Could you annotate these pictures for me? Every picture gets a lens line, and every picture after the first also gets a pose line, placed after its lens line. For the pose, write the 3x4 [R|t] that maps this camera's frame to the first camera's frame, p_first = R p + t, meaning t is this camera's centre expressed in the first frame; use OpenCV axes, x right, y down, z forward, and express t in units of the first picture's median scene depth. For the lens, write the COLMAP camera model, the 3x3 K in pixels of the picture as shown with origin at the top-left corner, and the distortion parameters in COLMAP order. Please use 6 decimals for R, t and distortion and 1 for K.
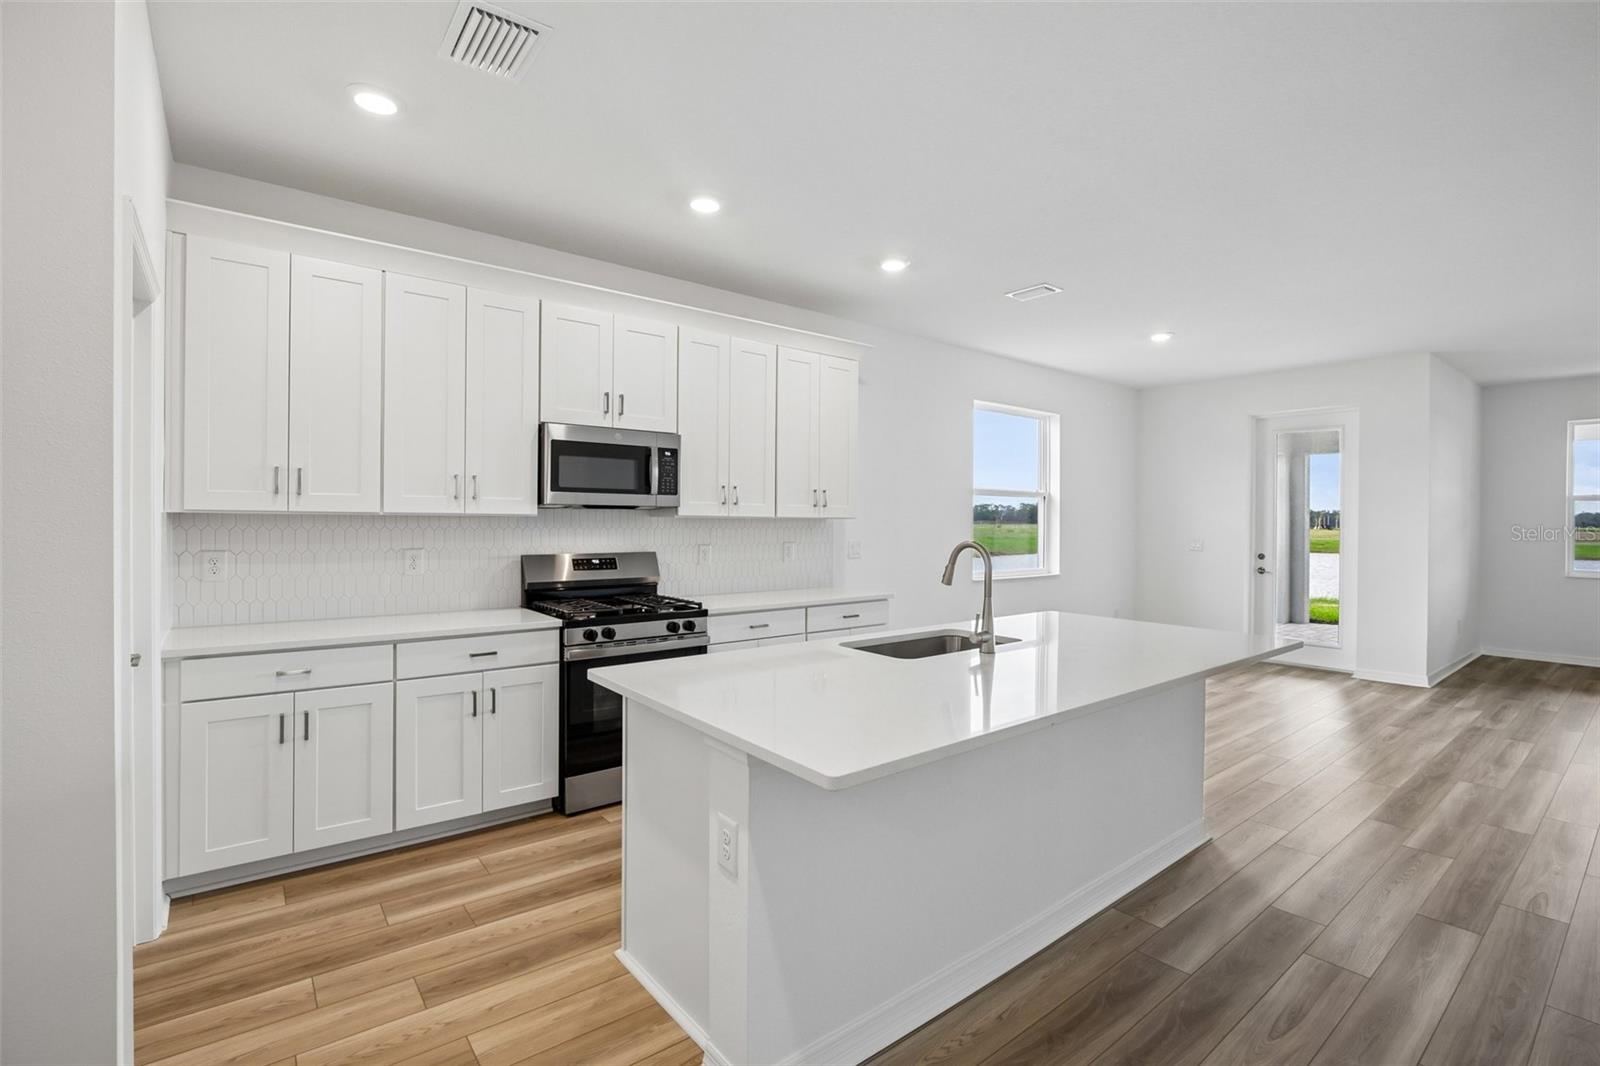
lens RADIAL K [[732.0, 0, 812.1], [0, 732.0, 523.1], [0, 0, 1]] dist [-0.033261, 0.006567]
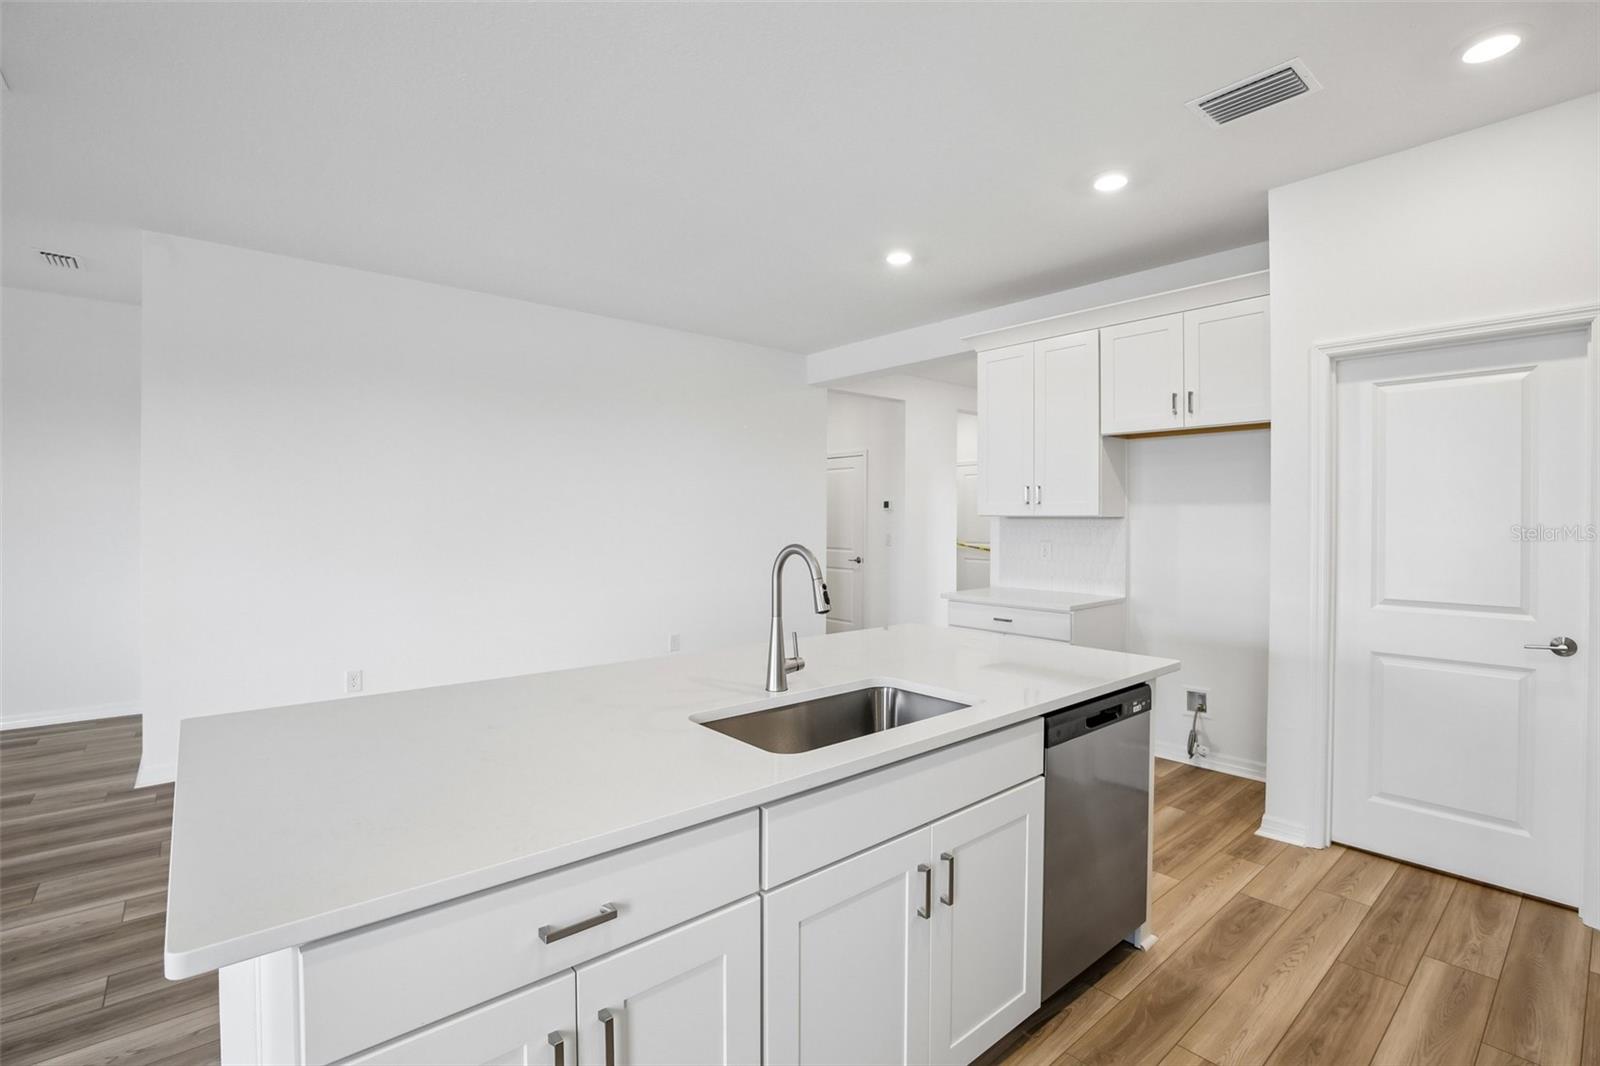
lens RADIAL K [[726.2, 0, 808.6], [0, 726.2, 523.5], [0, 0, 1]] dist [-0.035578, 0.006654]
pose [[-0.999360, -0.013304, -0.033212, 0.150316], [-0.013636, 0.999859, 0.009781, -0.002166], [0.033077, 0.010228, -0.999400, 1.117749]]
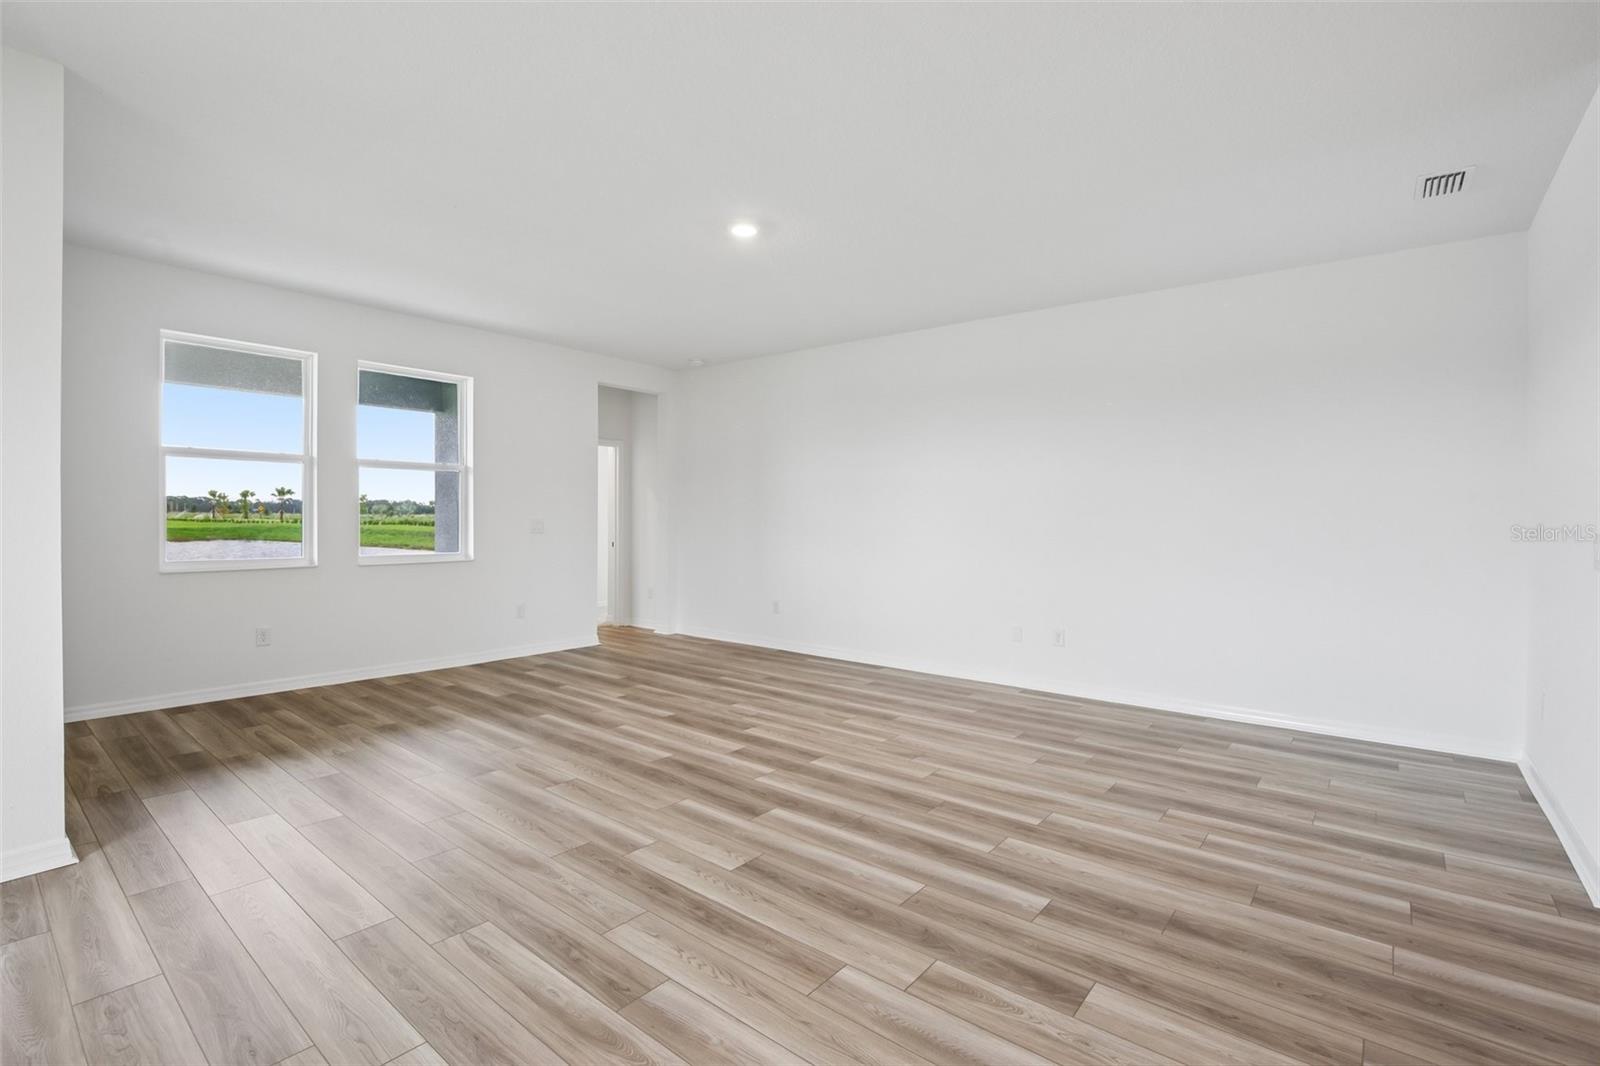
lens RADIAL K [[732.0, 0, 812.1], [0, 732.0, 523.1], [0, 0, 1]] dist [-0.033261, 0.006567]
pose [[-0.210729, -0.014950, 0.977430, 0.528320], [-0.006860, 0.999881, 0.013814, 0.028899], [-0.977520, -0.003794, -0.210806, 0.968386]]
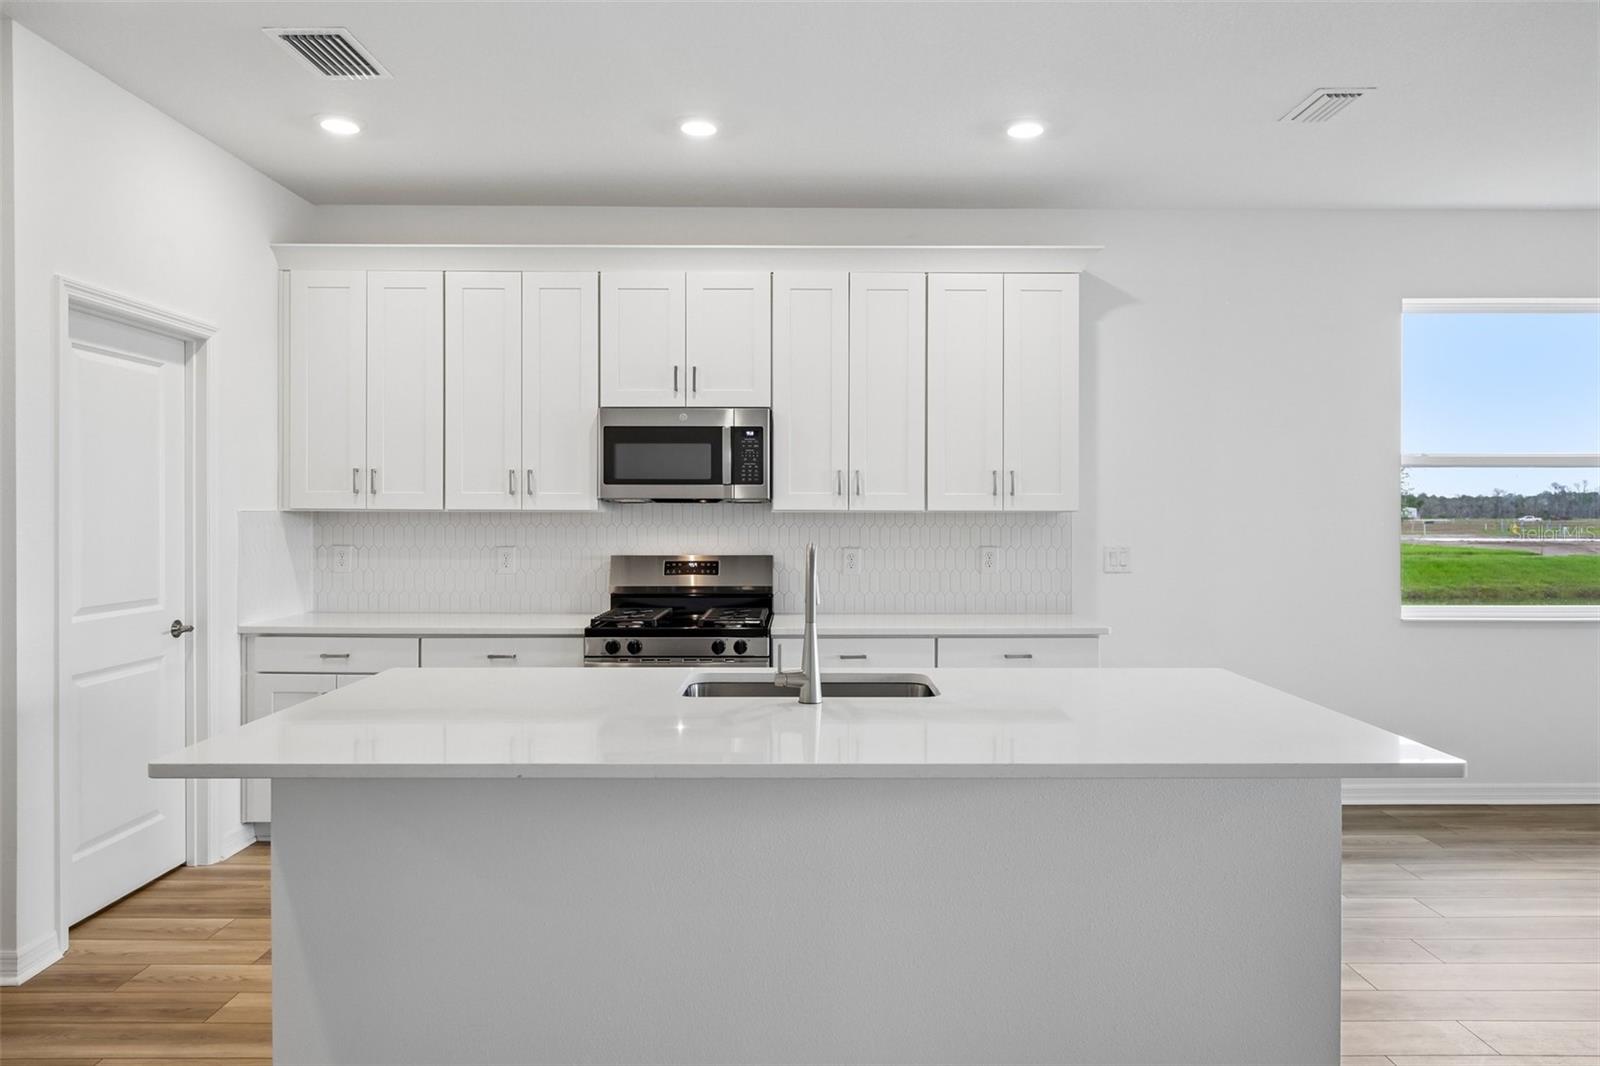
lens RADIAL K [[1031.0, 0, 811.6], [0, 1031.0, 516.4], [0, 0, 1]] dist [0.001890, 0.002183]
pose [[0.782909, -0.005796, -0.622109, 0.545661], [0.002805, 0.999979, -0.005787, 0.003535], [0.622130, 0.002786, 0.782909, 0.145663]]
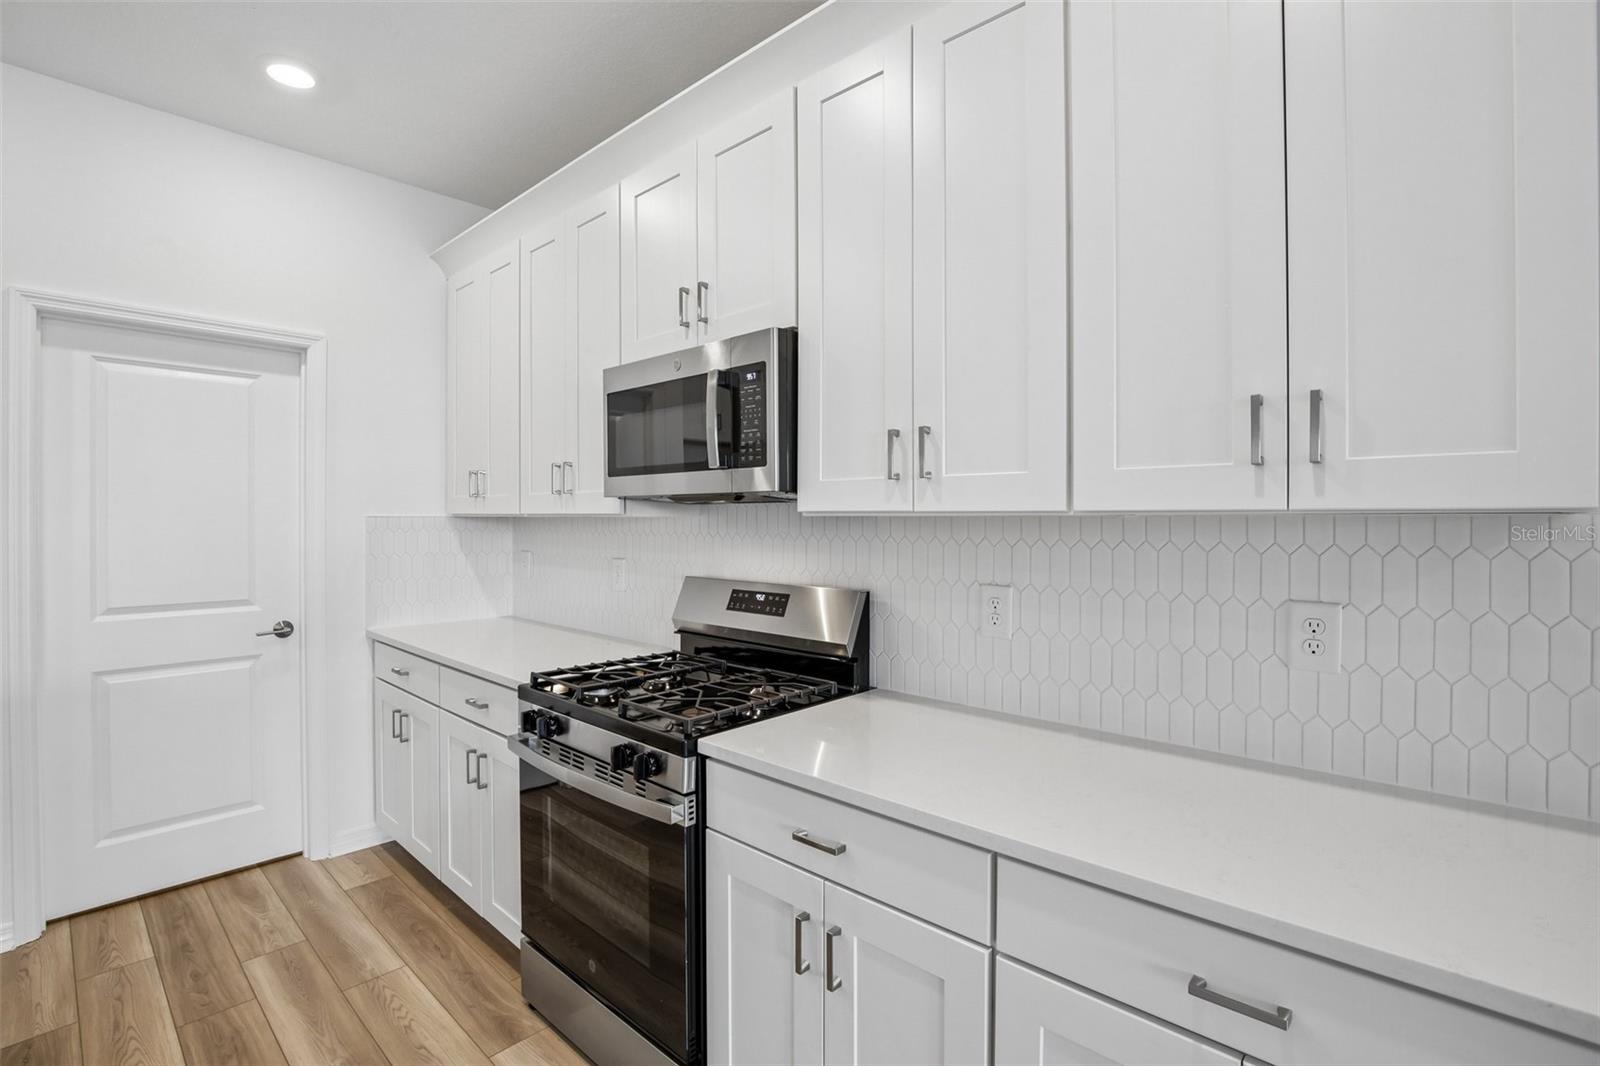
lens RADIAL K [[732.0, 0, 812.1], [0, 732.0, 523.1], [0, 0, 1]] dist [-0.033261, 0.006567]
pose [[0.152724, -0.003168, -0.988264, 0.251517], [-0.004058, 0.999984, -0.003832, -0.001684], [0.988260, 0.004595, 0.152709, 0.935987]]
